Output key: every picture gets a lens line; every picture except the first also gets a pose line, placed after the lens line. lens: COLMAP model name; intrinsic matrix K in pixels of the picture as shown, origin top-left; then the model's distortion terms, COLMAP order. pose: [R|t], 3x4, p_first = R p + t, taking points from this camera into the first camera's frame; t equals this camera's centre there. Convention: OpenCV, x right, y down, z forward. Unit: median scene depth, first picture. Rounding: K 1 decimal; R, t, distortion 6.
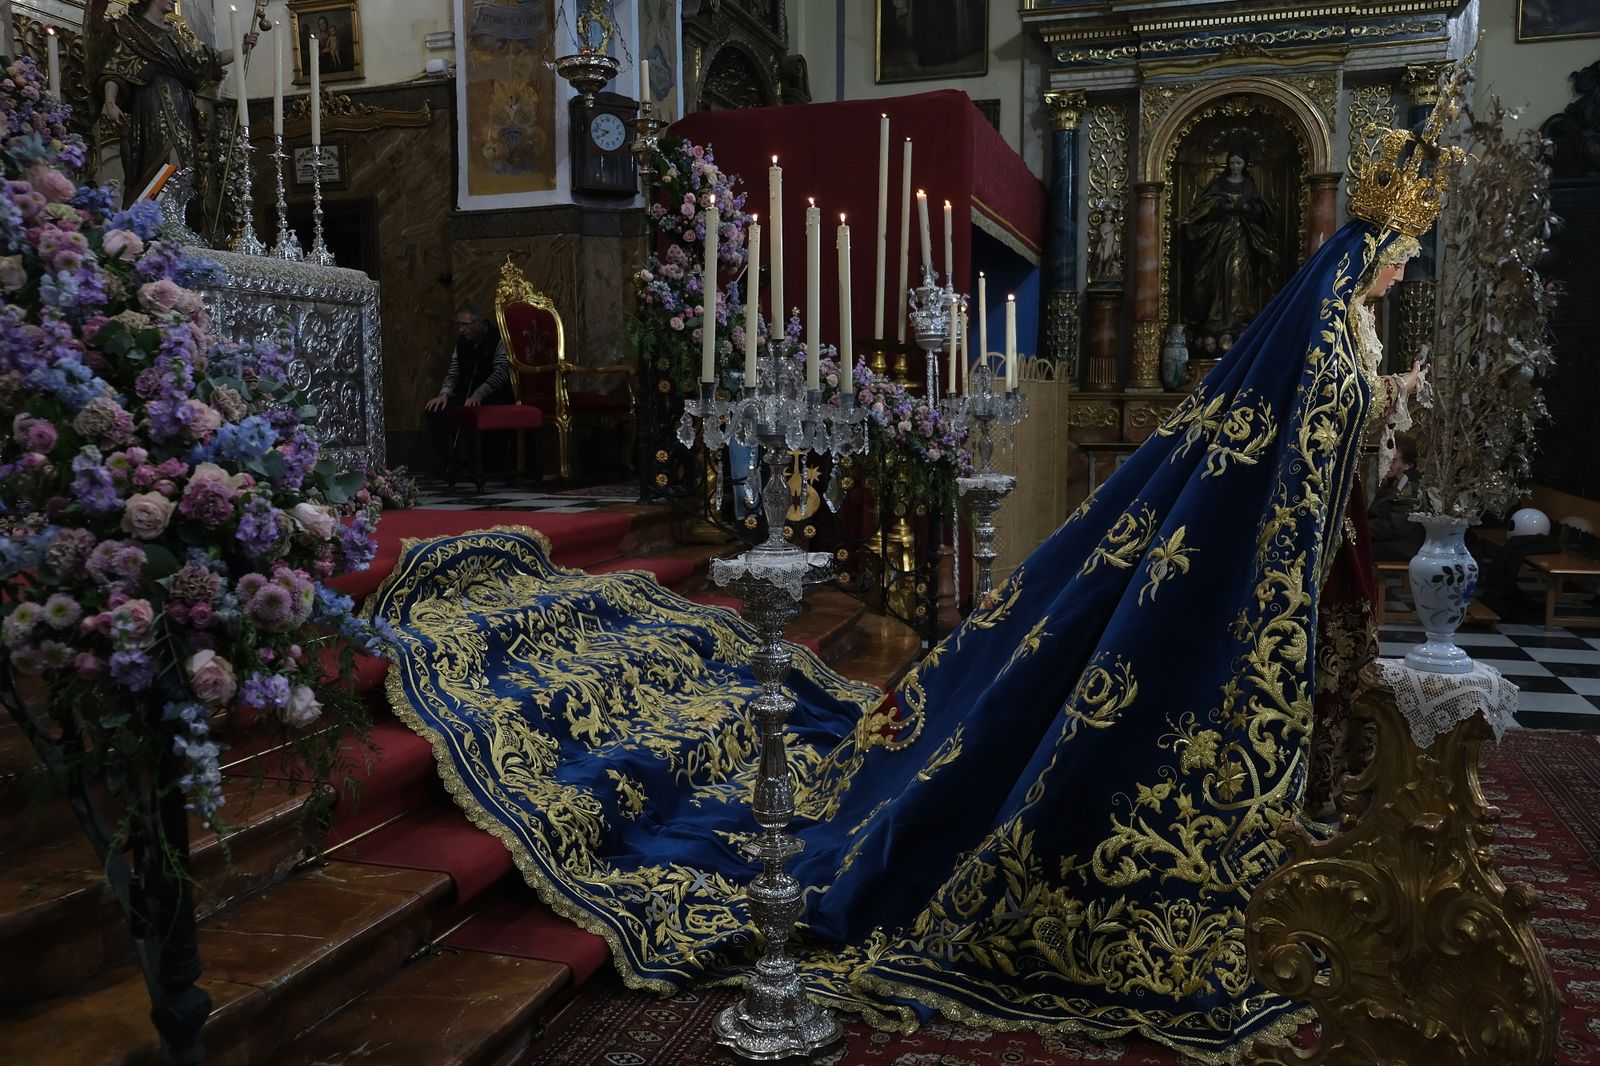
lens RADIAL K [[1239.9, 0, 807.7], [0, 1239.9, 533.6], [0, 0, 1]] dist [-0.032121, 0.035511]
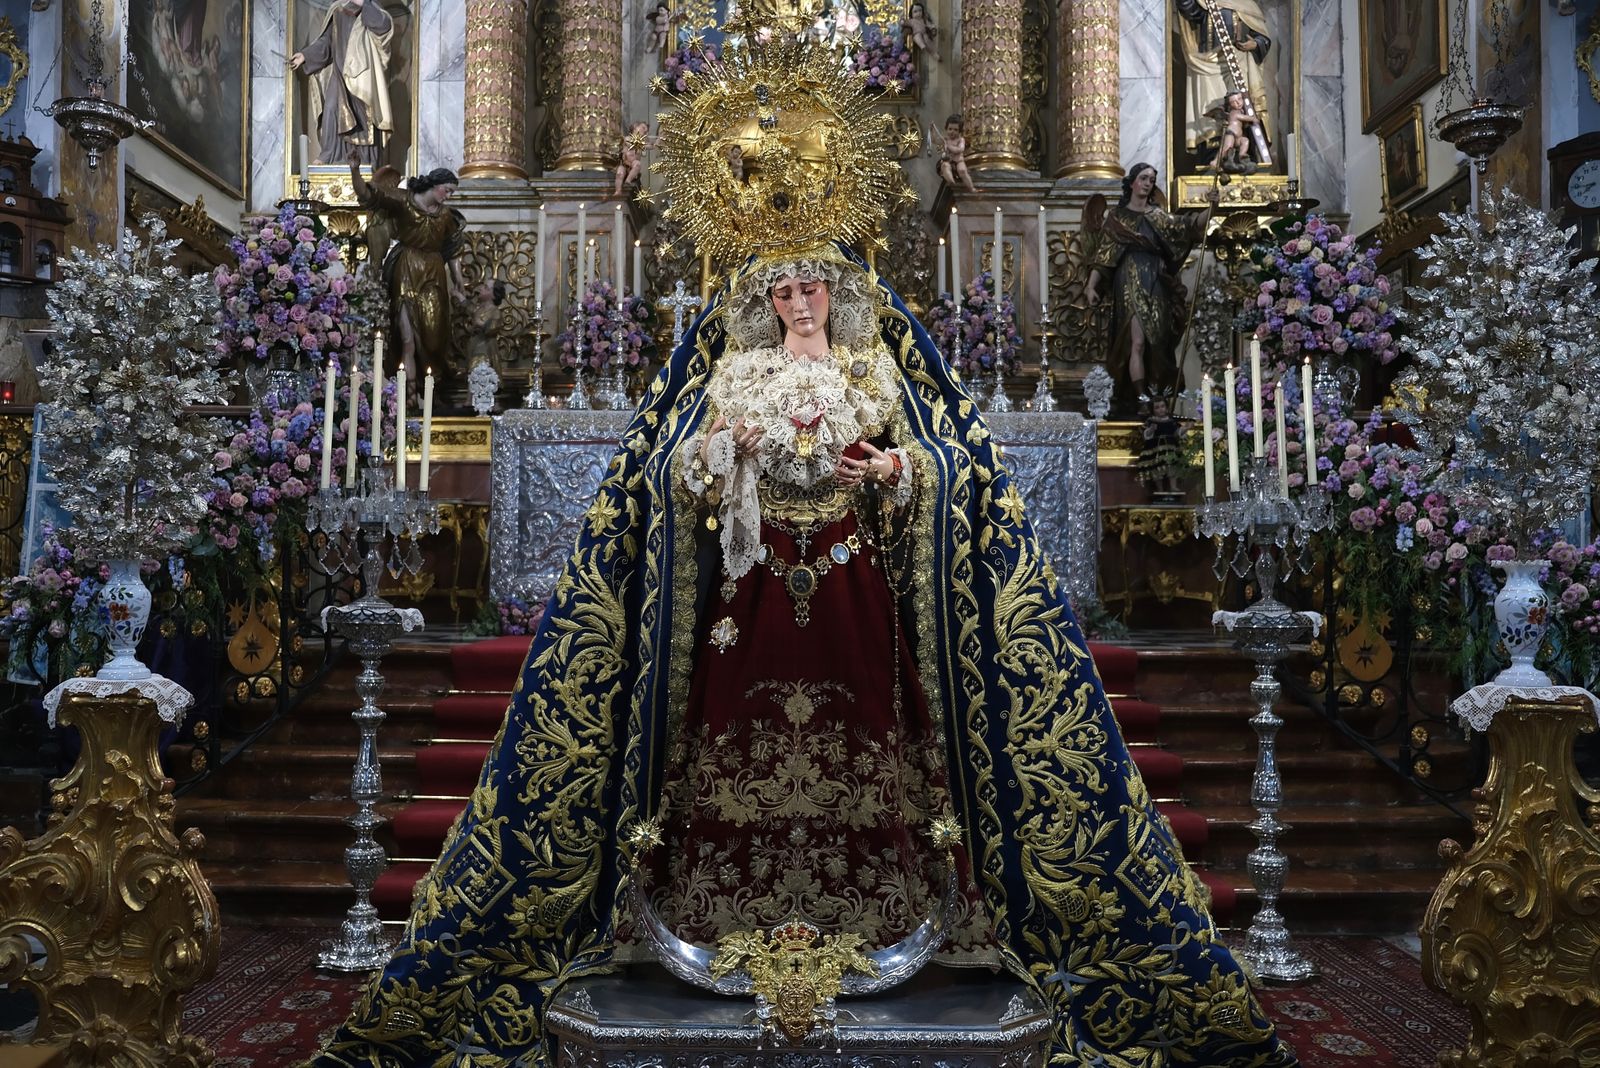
lens RADIAL K [[1427.0, 0, 753.9], [0, 1427.0, 533.2], [0, 0, 1]] dist [-0.030308, 0.050129]
pose [[0.281806, -0.025361, -0.959136, 1.153542], [-0.110656, 0.992121, -0.058746, -0.013329], [0.953069, 0.122689, 0.276779, 0.658956]]
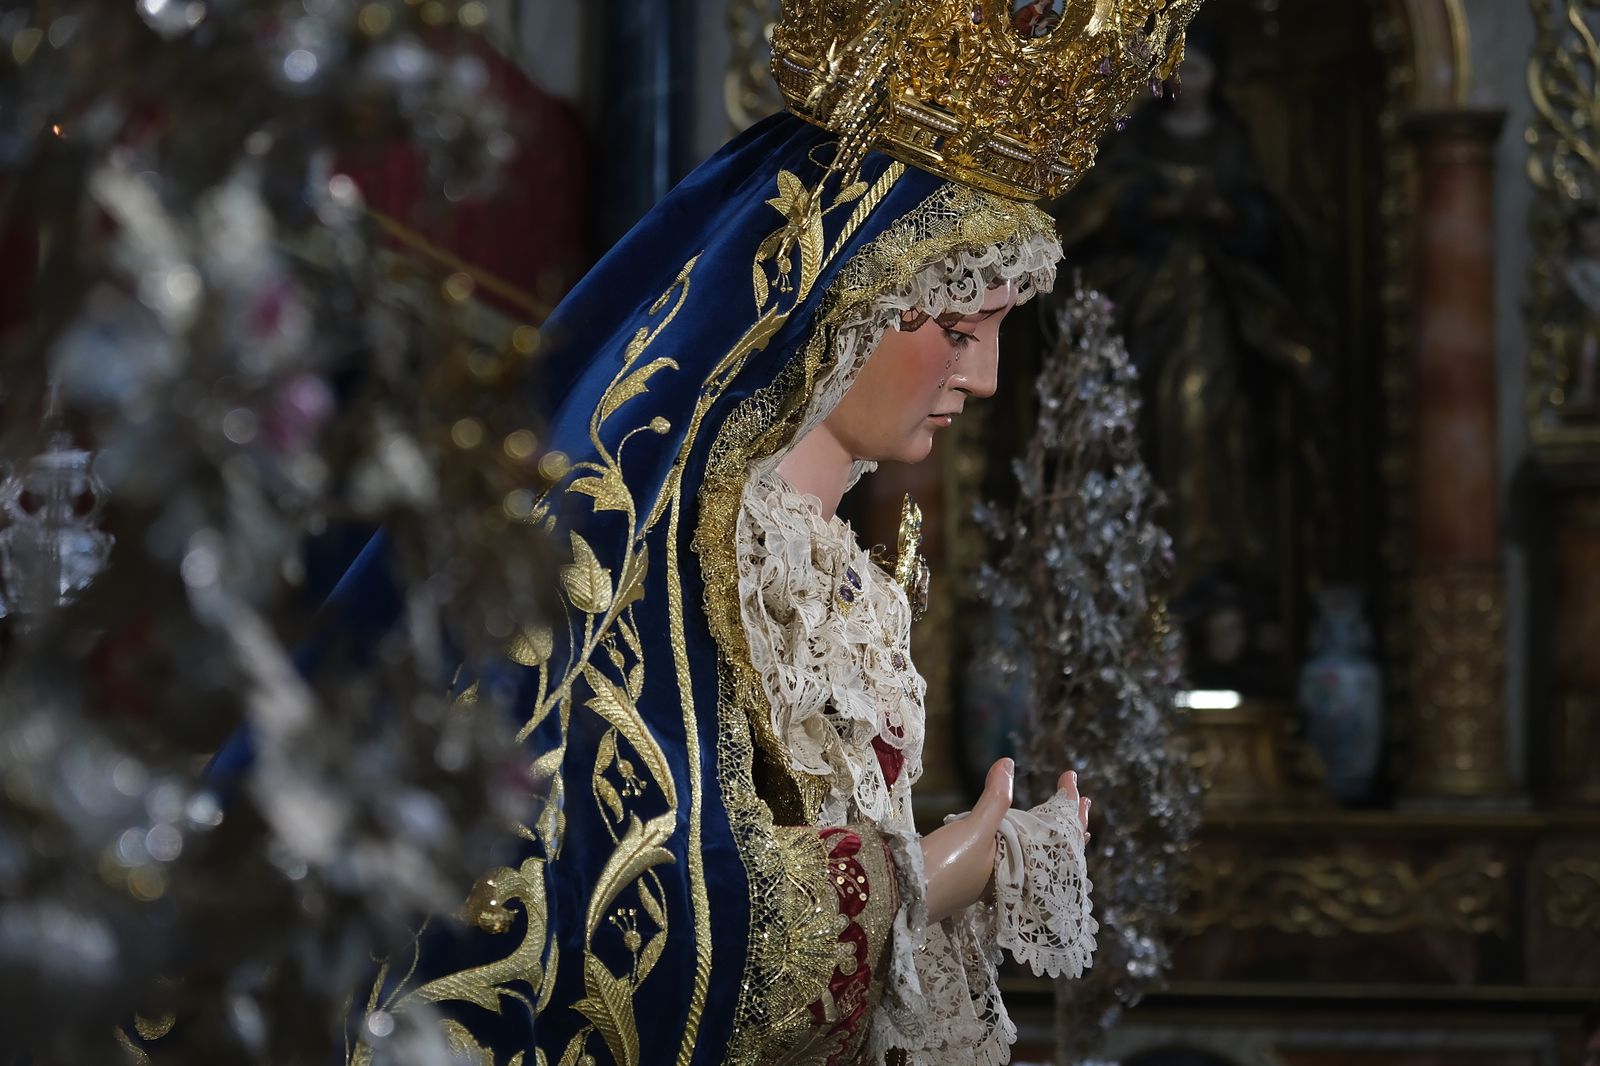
lens RADIAL K [[3816.4, 0, 800.0], [0, 3816.4, 533.0], [0, 0, 1]] dist [0.079722, -0.027657]
pose [[0.987311, 0.027704, 0.156363, 0.299934], [0.000182, 0.984466, -0.175577, -0.052212], [-0.158798, 0.173378, 0.971969, 0.298846]]
